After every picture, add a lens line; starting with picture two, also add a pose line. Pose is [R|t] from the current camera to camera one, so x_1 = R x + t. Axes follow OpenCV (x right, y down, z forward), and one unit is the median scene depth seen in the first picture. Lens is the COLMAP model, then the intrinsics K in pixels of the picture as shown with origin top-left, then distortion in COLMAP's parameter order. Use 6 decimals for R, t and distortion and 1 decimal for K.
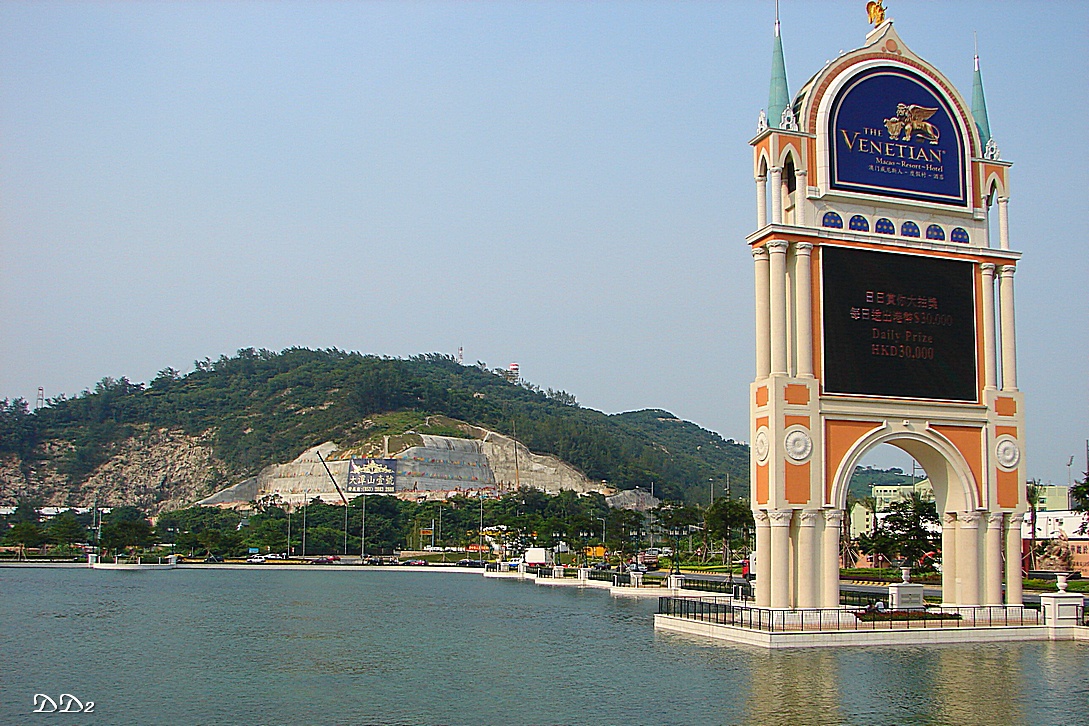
lens RADIAL K [[1160.1, 0, 568.7], [0, 1160.1, 425.9], [0, 0, 1]] dist [-0.213754, 0.265432]
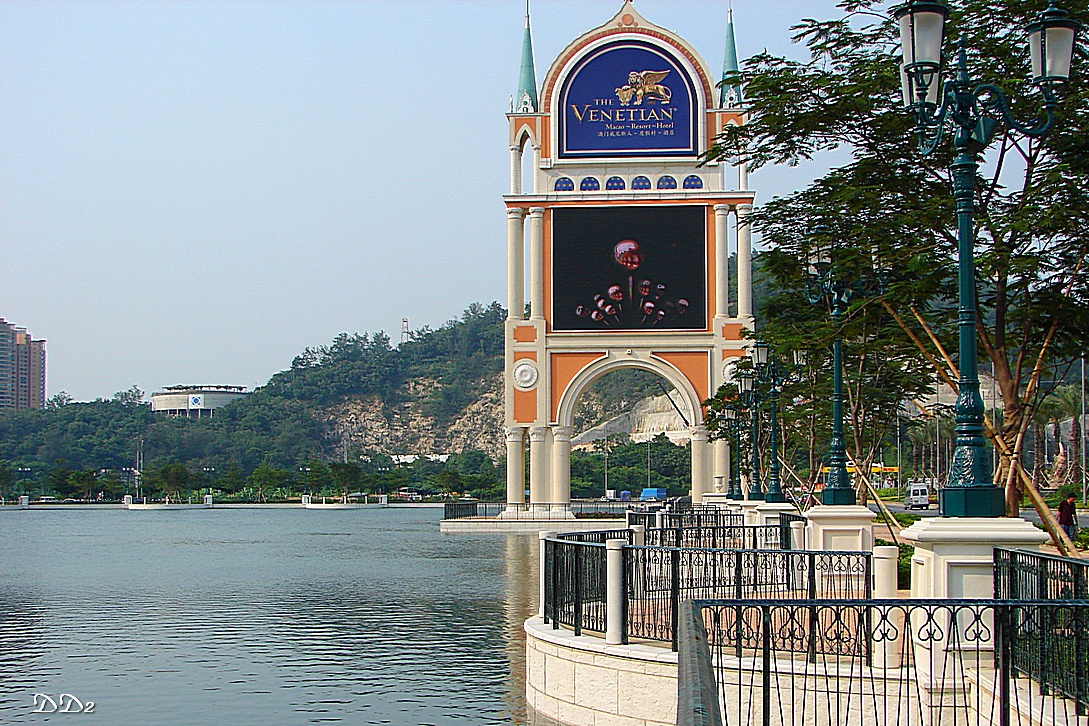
lens RADIAL K [[1467.4, 0, 544.5], [0, 1467.4, 363.0], [0, 0, 1]] dist [-0.005981, -0.013874]
pose [[0.930090, -0.042770, -0.364832, 0.737075], [0.047773, 0.998847, 0.004694, -0.002419], [0.364211, -0.021795, 0.931061, -0.421634]]
